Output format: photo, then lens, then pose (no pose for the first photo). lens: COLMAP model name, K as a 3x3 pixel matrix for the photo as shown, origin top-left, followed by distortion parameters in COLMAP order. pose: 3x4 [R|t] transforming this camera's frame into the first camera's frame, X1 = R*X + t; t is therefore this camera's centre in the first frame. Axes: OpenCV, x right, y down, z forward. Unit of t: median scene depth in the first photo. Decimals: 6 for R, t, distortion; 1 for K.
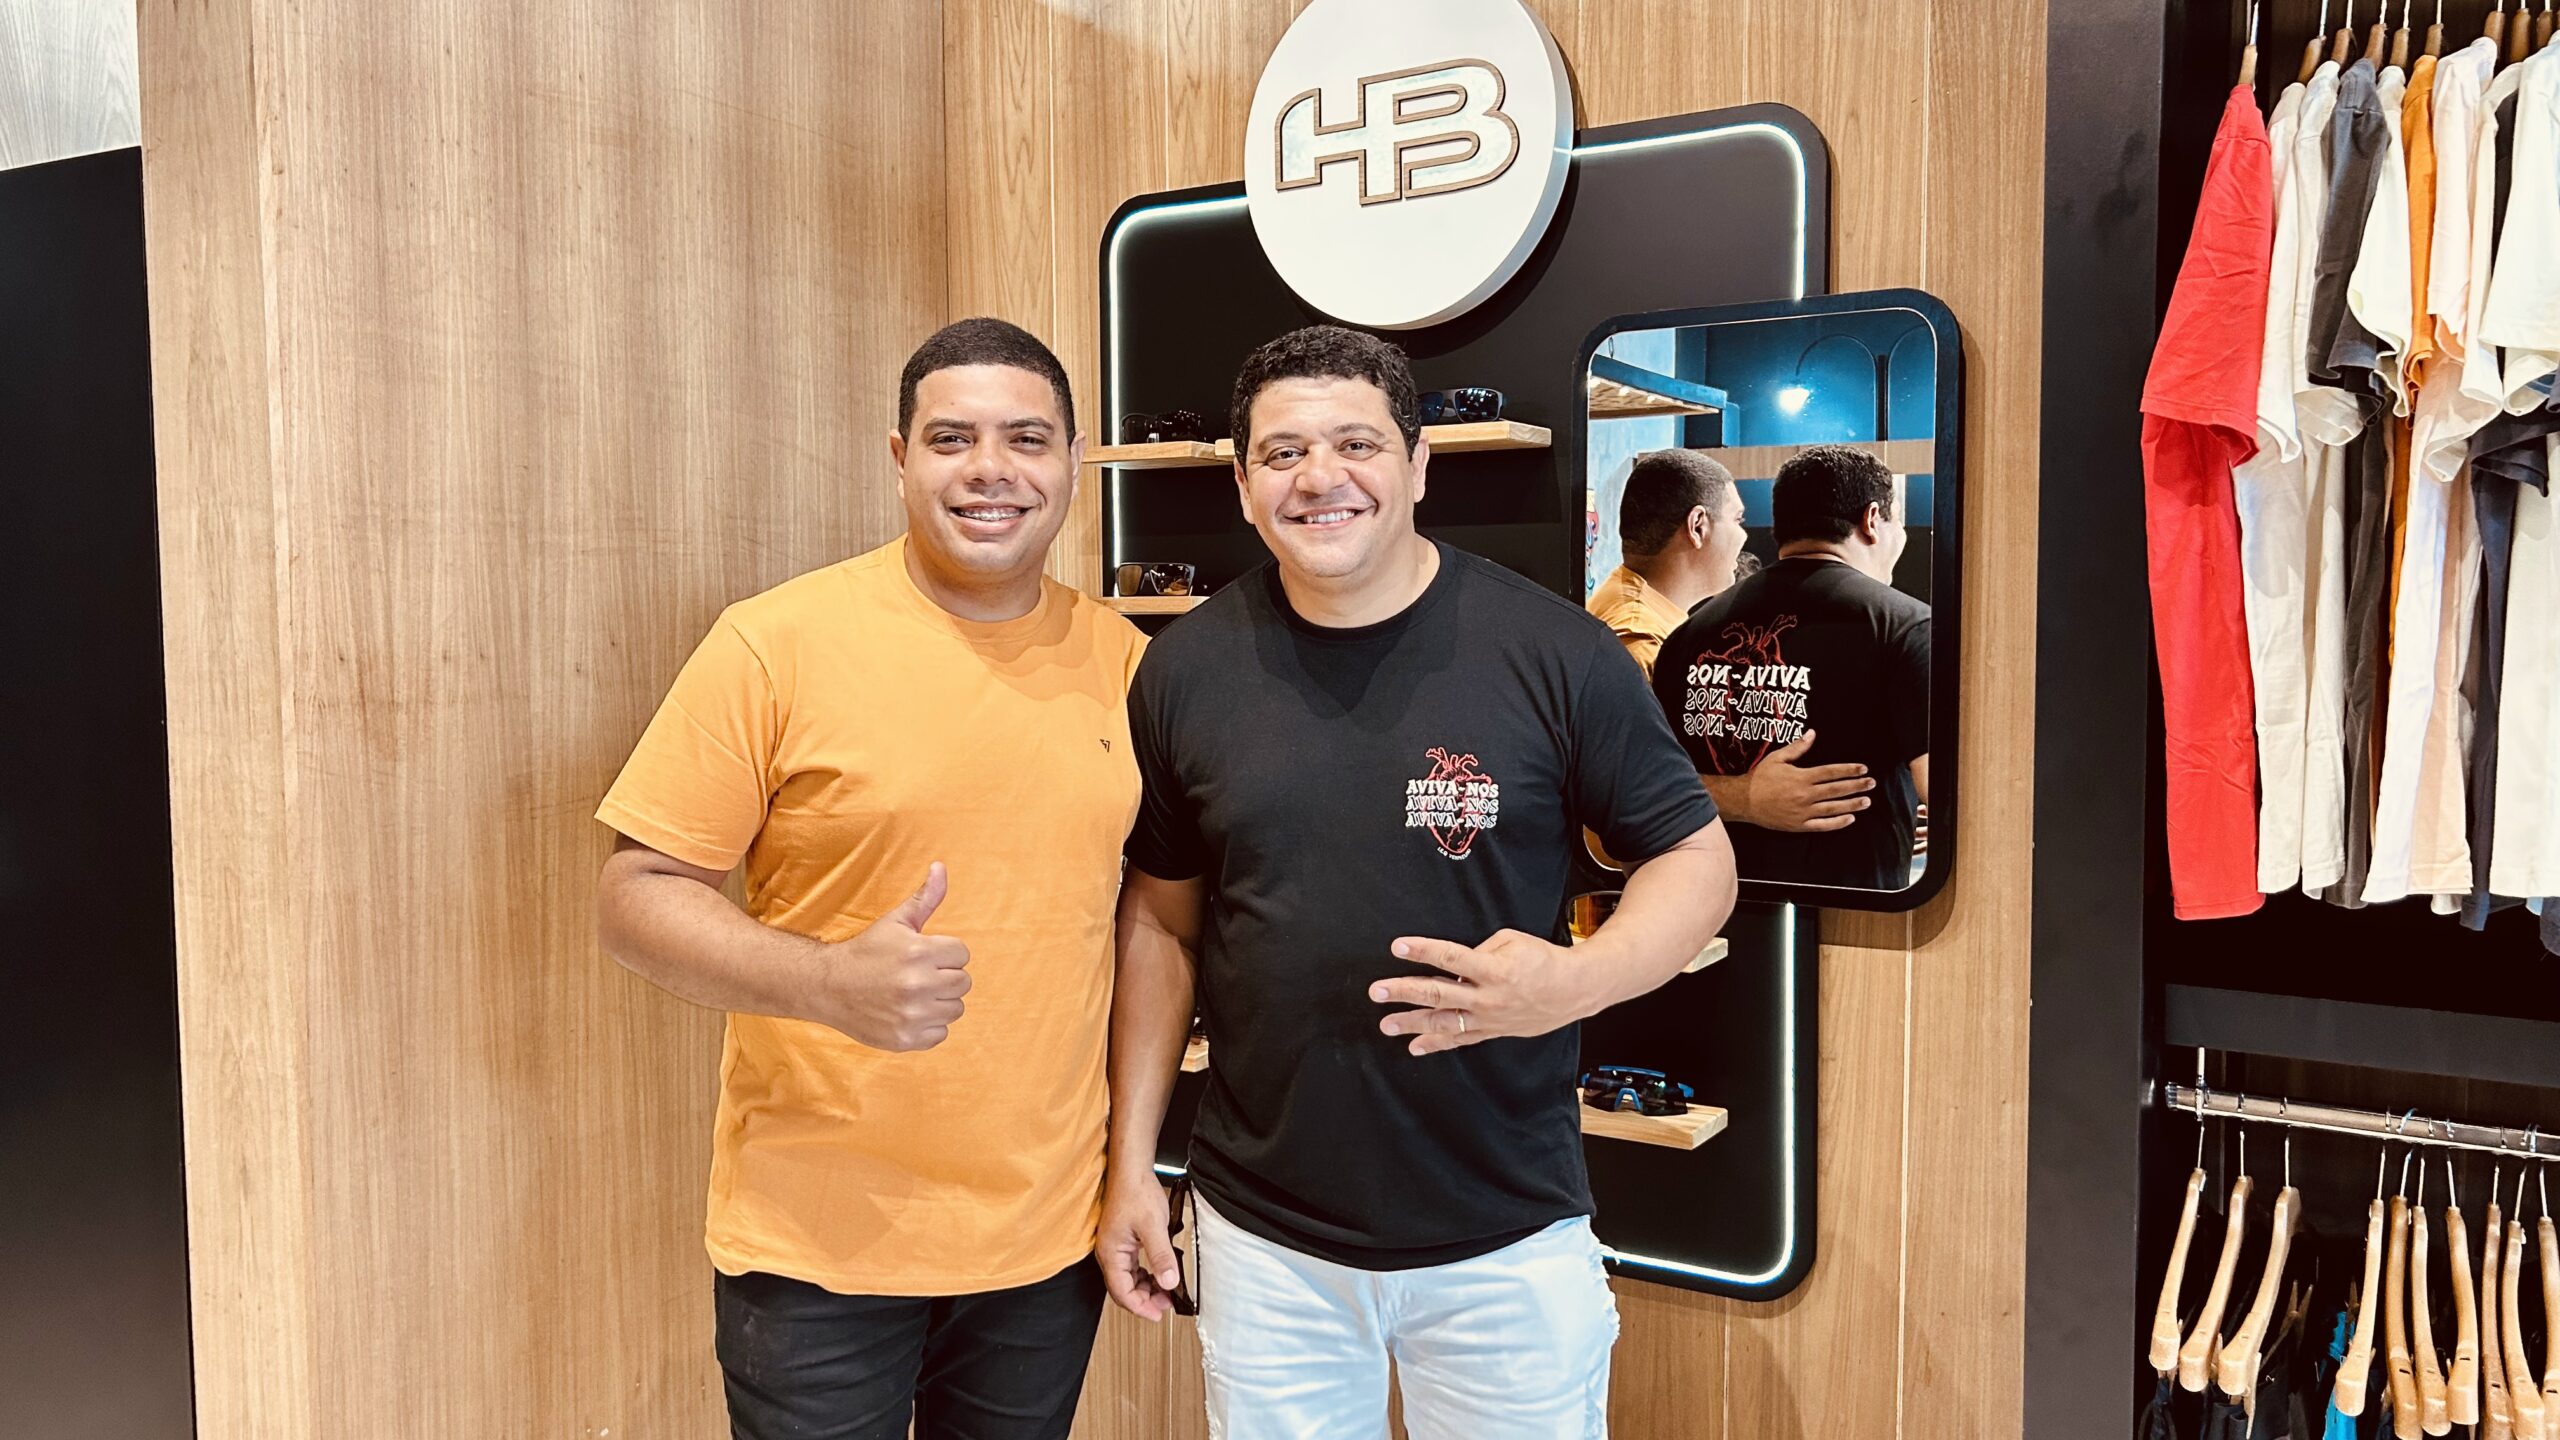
lens RADIAL K [[1945.6, 0, 1295.0], [0, 1945.6, 725.8], [0, 0, 1]] dist [0.050431, -0.055092]
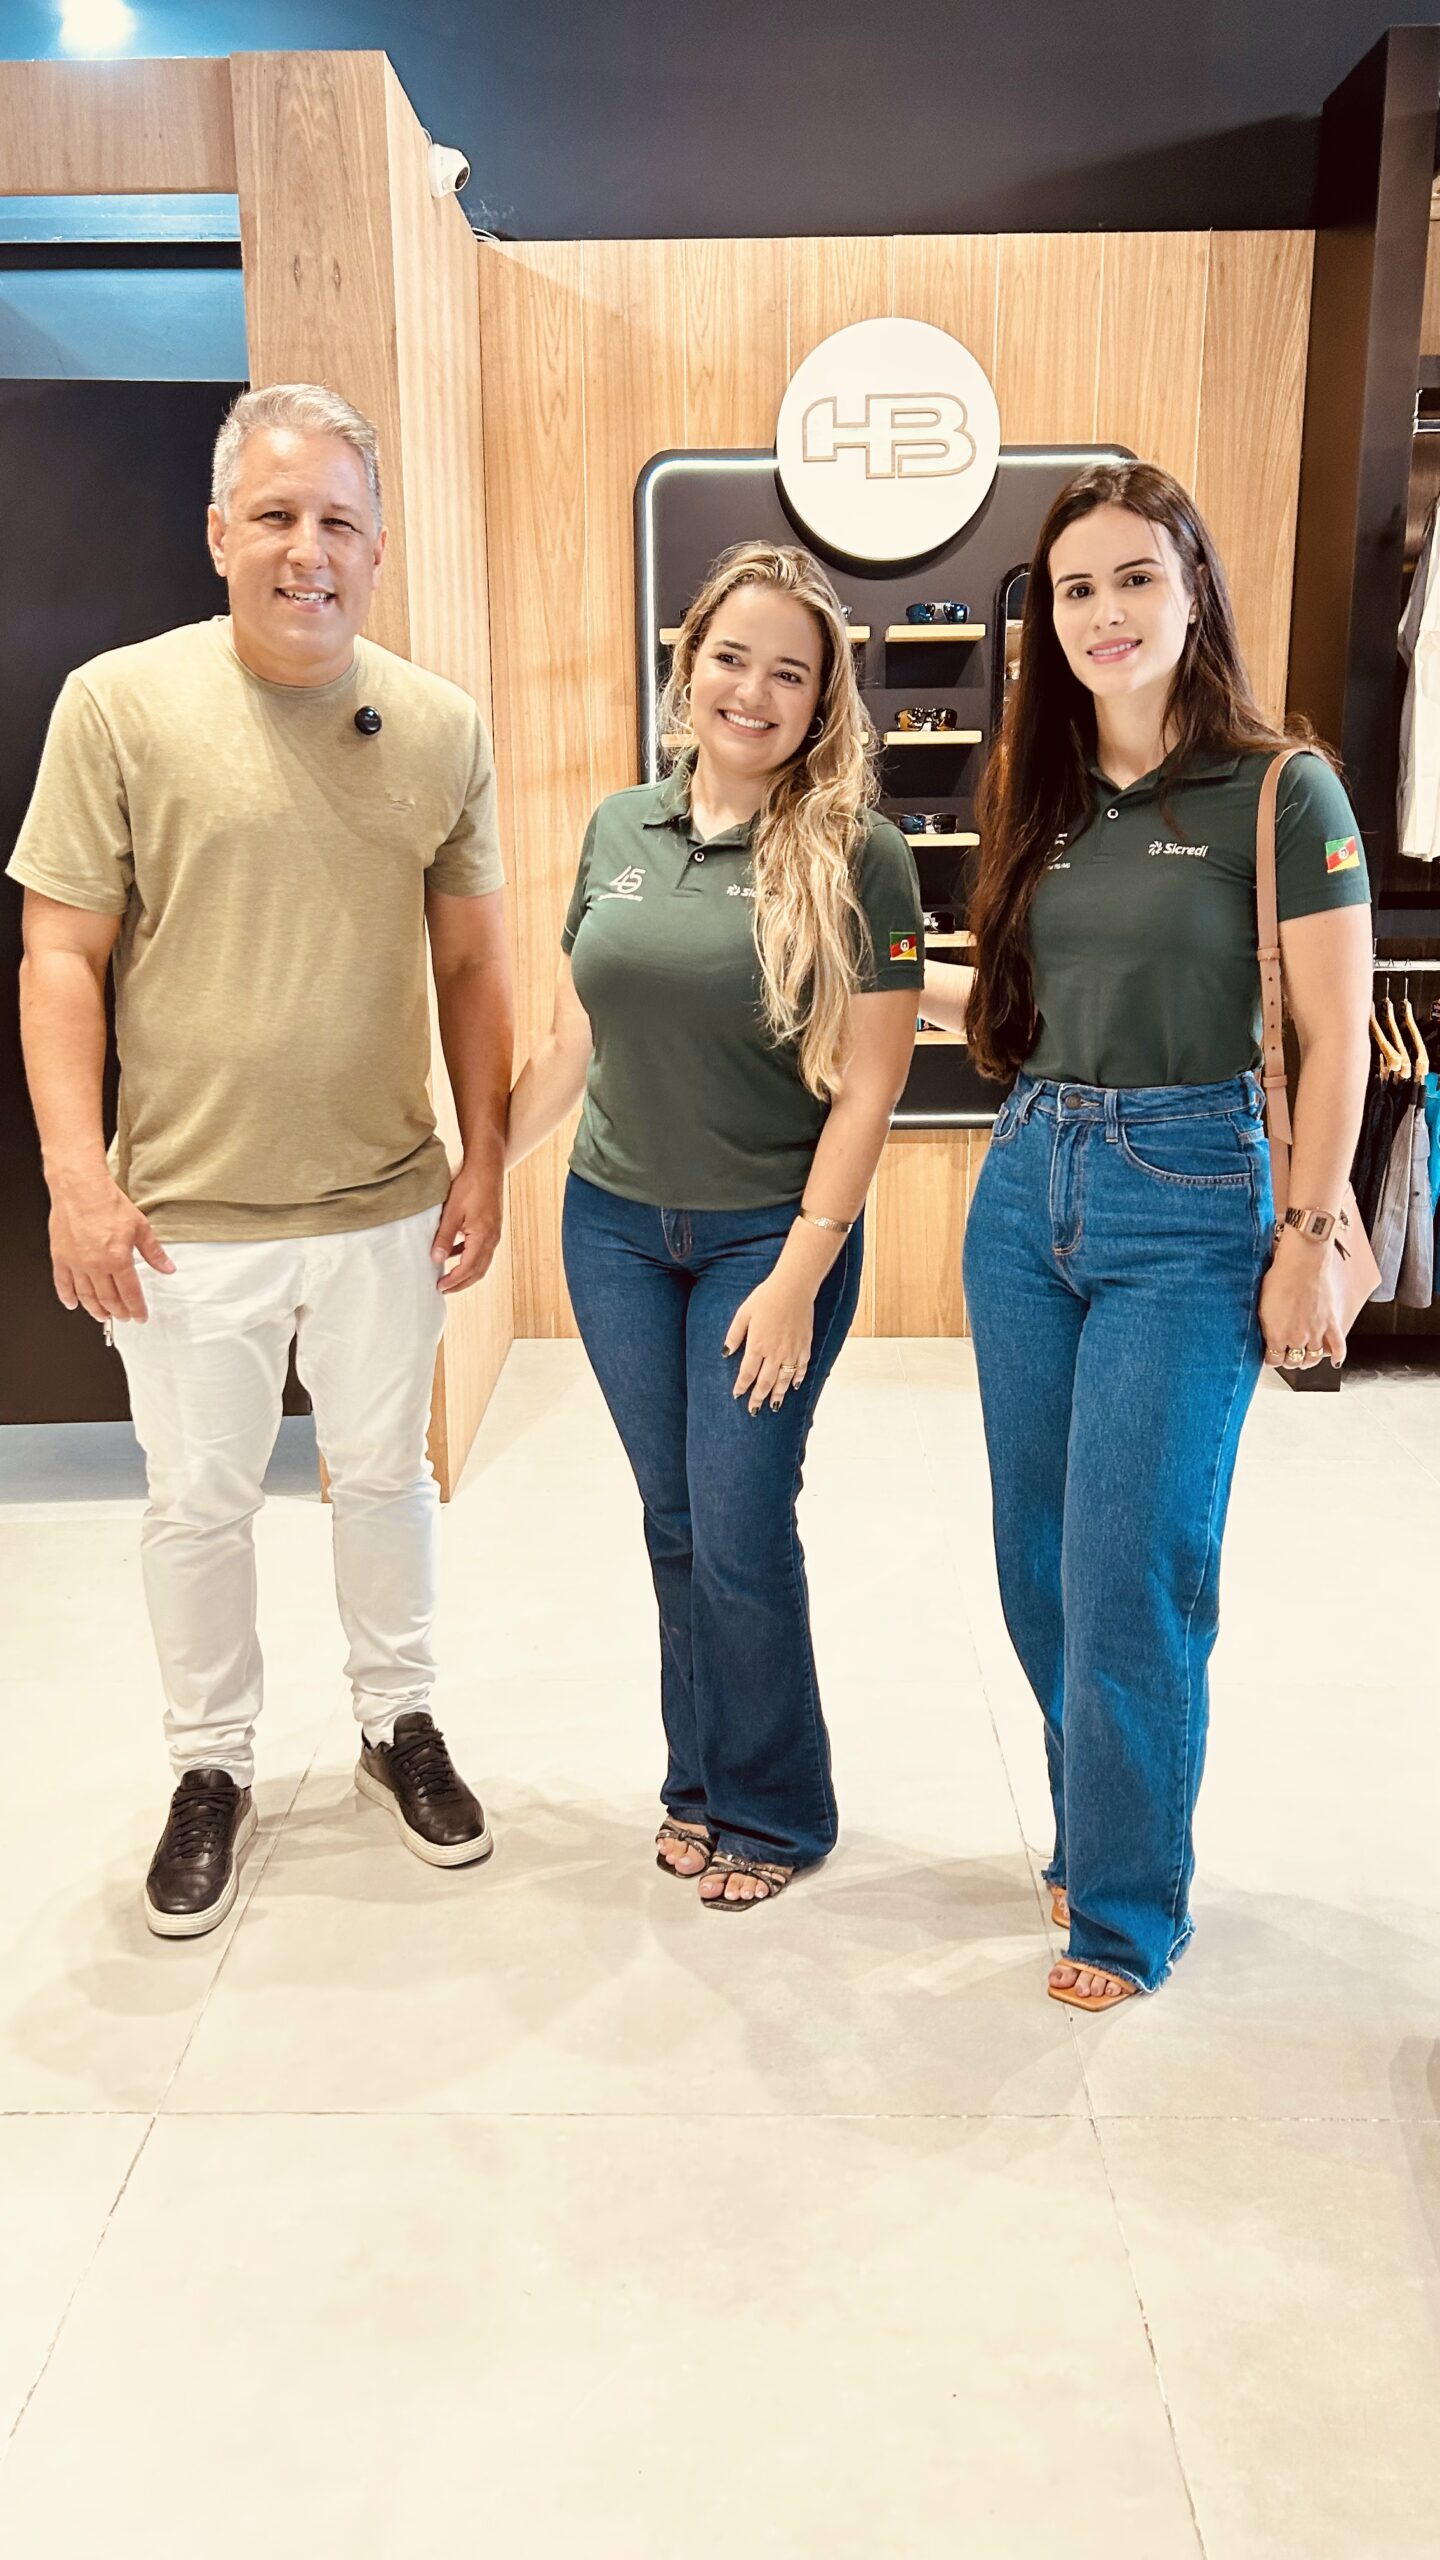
lens RADIAL K [[1945.6, 0, 741.0], [0, 1945.6, 1260.4], [0, 0, 1]] dist [0.050431, -0.055092]
pose [[0.845798, -0.131456, 0.517054, -0.976118], [0.039460, 0.981928, 0.185097, 0.060552], [-0.532042, -0.136152, 0.835700, -0.373036]]
